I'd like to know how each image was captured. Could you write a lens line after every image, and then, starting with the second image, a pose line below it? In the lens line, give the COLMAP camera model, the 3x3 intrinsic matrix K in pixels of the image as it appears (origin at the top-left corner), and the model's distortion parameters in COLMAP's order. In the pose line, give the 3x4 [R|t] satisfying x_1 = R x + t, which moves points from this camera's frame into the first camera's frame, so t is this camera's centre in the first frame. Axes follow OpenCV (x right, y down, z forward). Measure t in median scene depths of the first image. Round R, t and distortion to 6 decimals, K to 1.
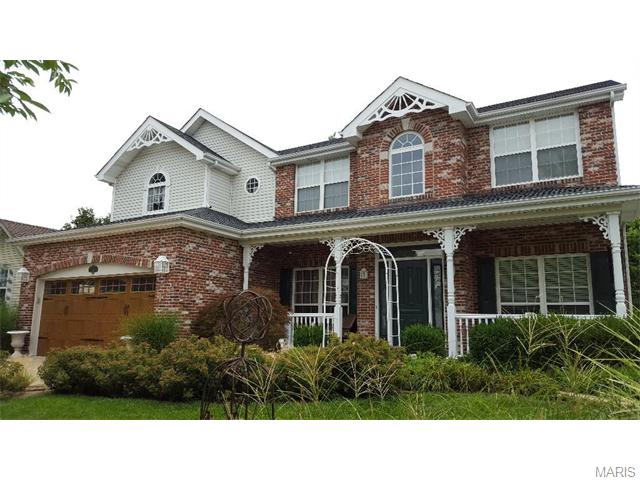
lens RADIAL K [[468.0, 0, 320.0], [0, 468.0, 240.0], [0, 0, 1]] dist [0.129731, -0.199054]
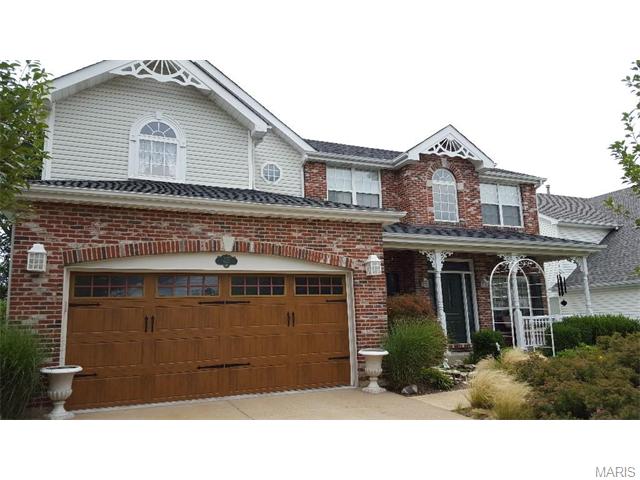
lens RADIAL K [[461.1, 0, 320.0], [0, 461.1, 240.0], [0, 0, 1]] dist [0.121592, -0.179511]
pose [[0.597312, 0.106681, 0.794882, -0.930345], [-0.105170, 0.992974, -0.054237, 0.054264], [-0.795084, -0.051201, 0.604335, 0.498134]]
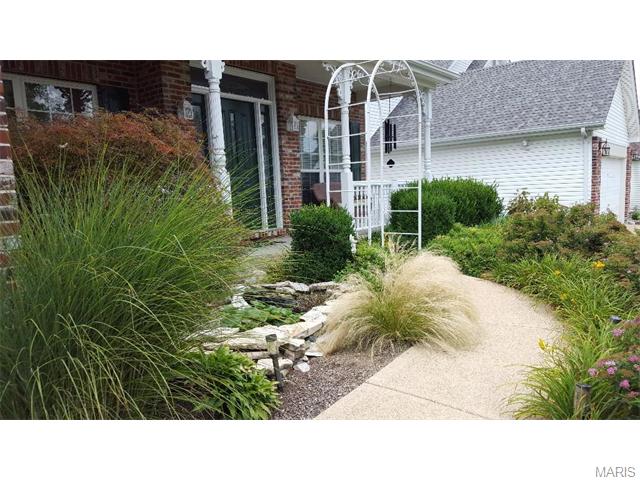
lens RADIAL K [[468.0, 0, 320.0], [0, 468.0, 240.0], [0, 0, 1]] dist [0.129731, -0.199054]
pose [[0.147194, -0.129693, 0.980568, -0.410559], [-0.135546, 0.979369, 0.149881, 0.111258], [-0.979776, -0.154974, 0.126578, 0.724817]]
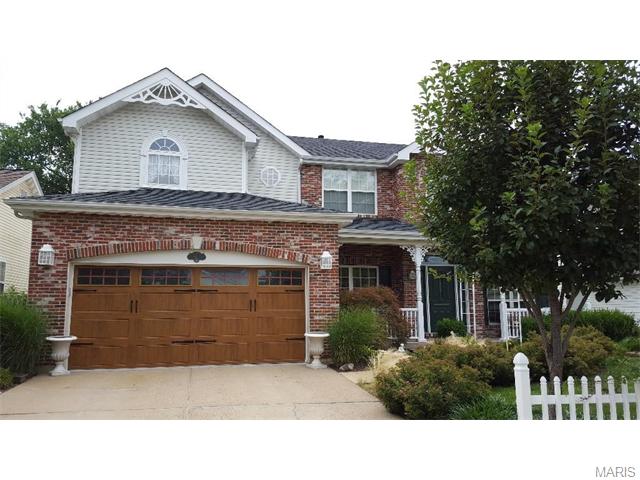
lens RADIAL K [[468.0, 0, 320.0], [0, 468.0, 240.0], [0, 0, 1]] dist [0.129731, -0.199054]
pose [[0.728782, 0.085124, 0.679434, -0.885806], [-0.106376, 0.994271, -0.010467, 0.018399], [-0.676433, -0.064647, 0.733662, 0.252865]]
